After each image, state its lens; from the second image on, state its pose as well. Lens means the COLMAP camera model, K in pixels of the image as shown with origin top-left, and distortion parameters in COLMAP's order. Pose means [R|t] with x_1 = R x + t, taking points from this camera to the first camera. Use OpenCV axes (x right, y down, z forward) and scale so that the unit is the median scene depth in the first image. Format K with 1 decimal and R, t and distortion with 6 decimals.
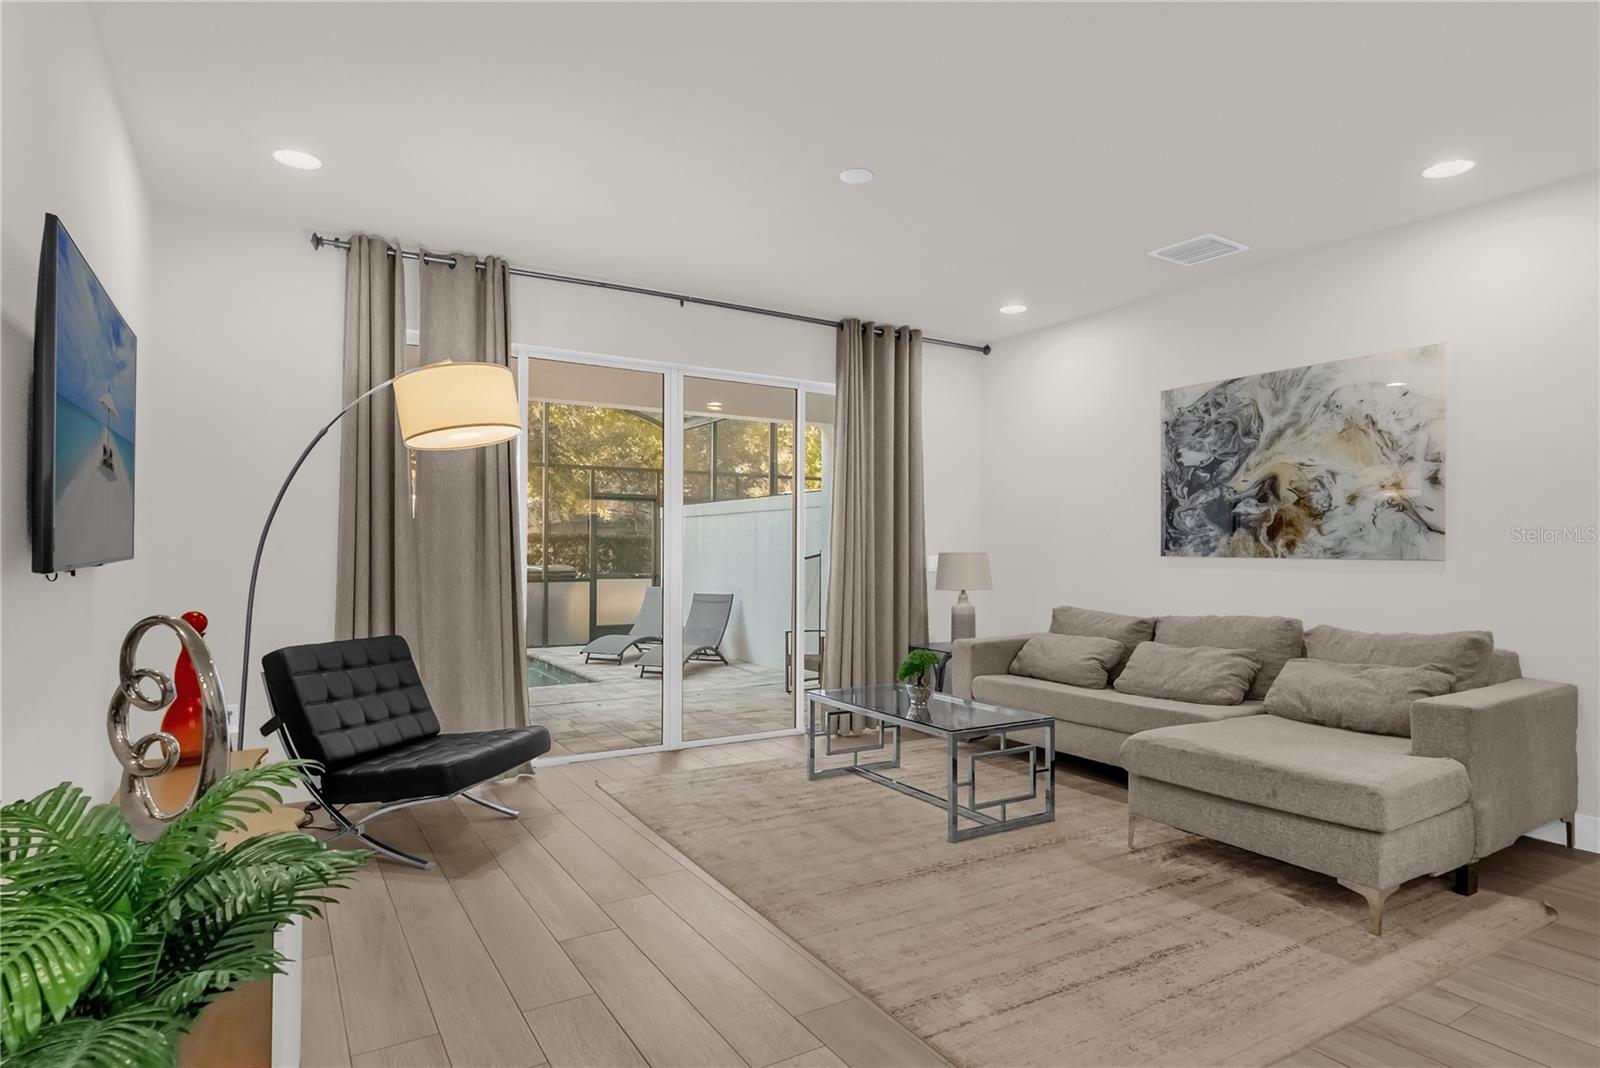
lens RADIAL K [[896.6, 0, 800.0], [0, 896.6, 534.0], [0, 0, 1]] dist [-0.000168, -0.000150]
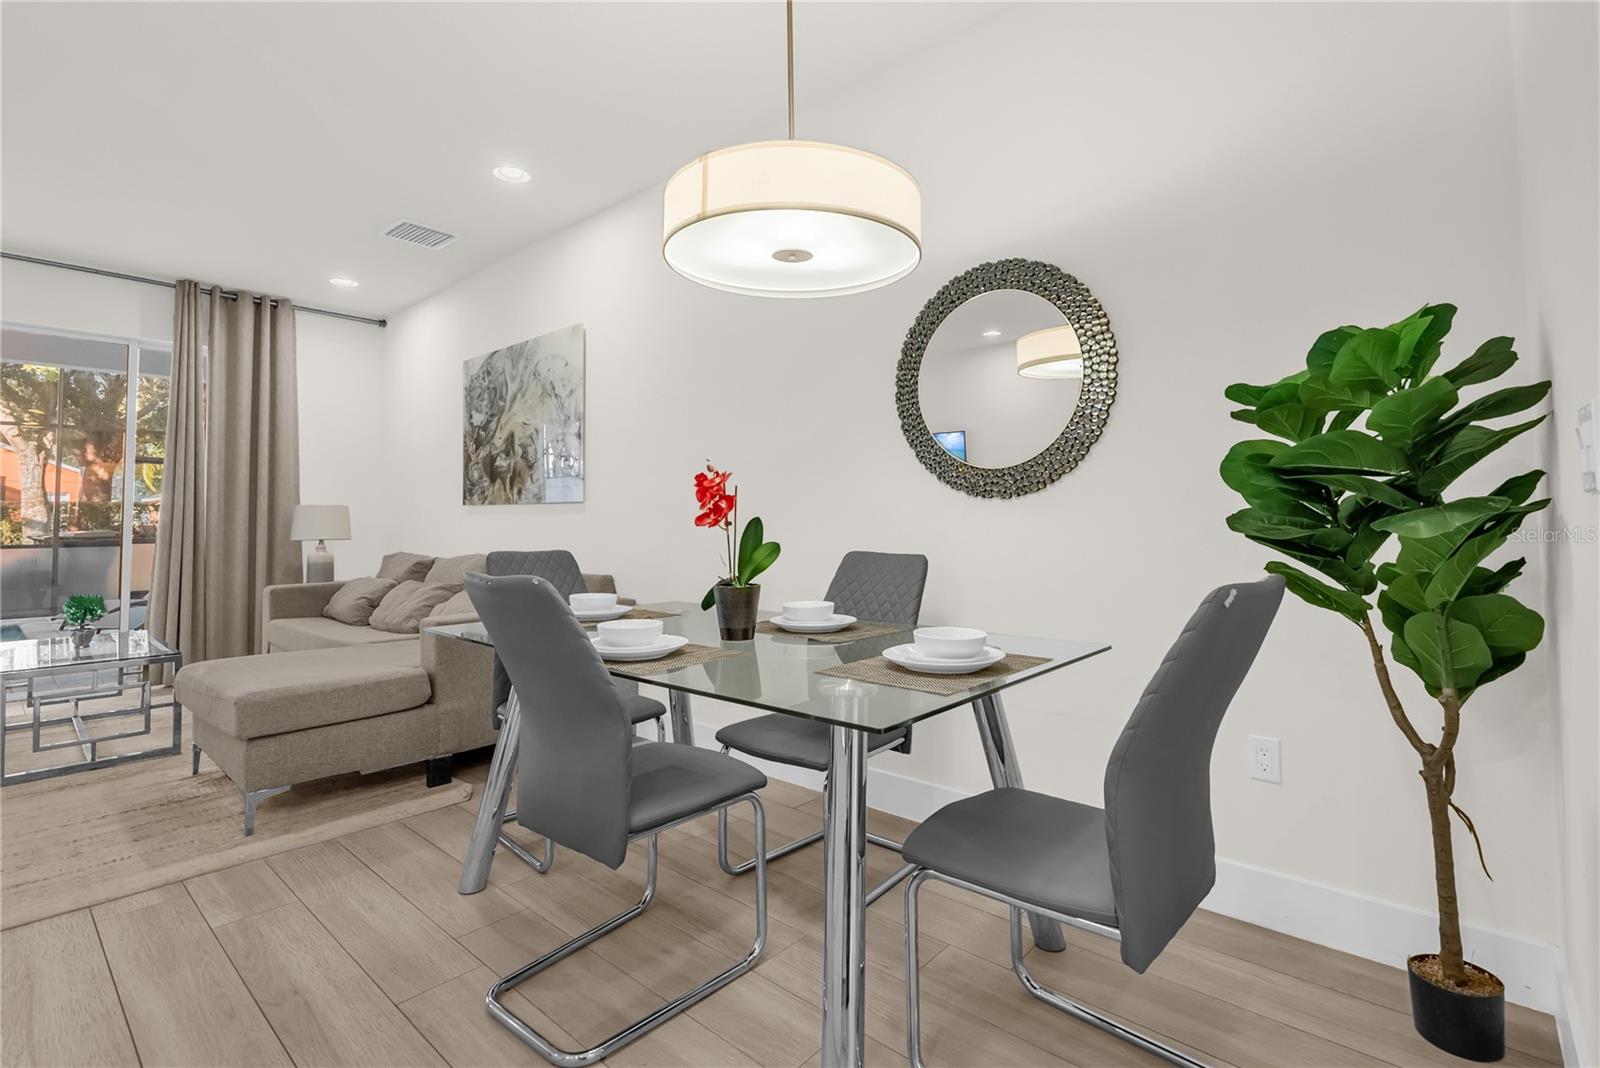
lens RADIAL K [[764.9, 0, 797.2], [0, 764.9, 469.6], [0, 0, 1]] dist [-0.001396, -0.000210]
pose [[0.961013, 0.007880, 0.276391, 0.594128], [0.004934, 0.998946, -0.045636, 0.028463], [-0.276459, 0.045220, 0.959961, -0.053808]]
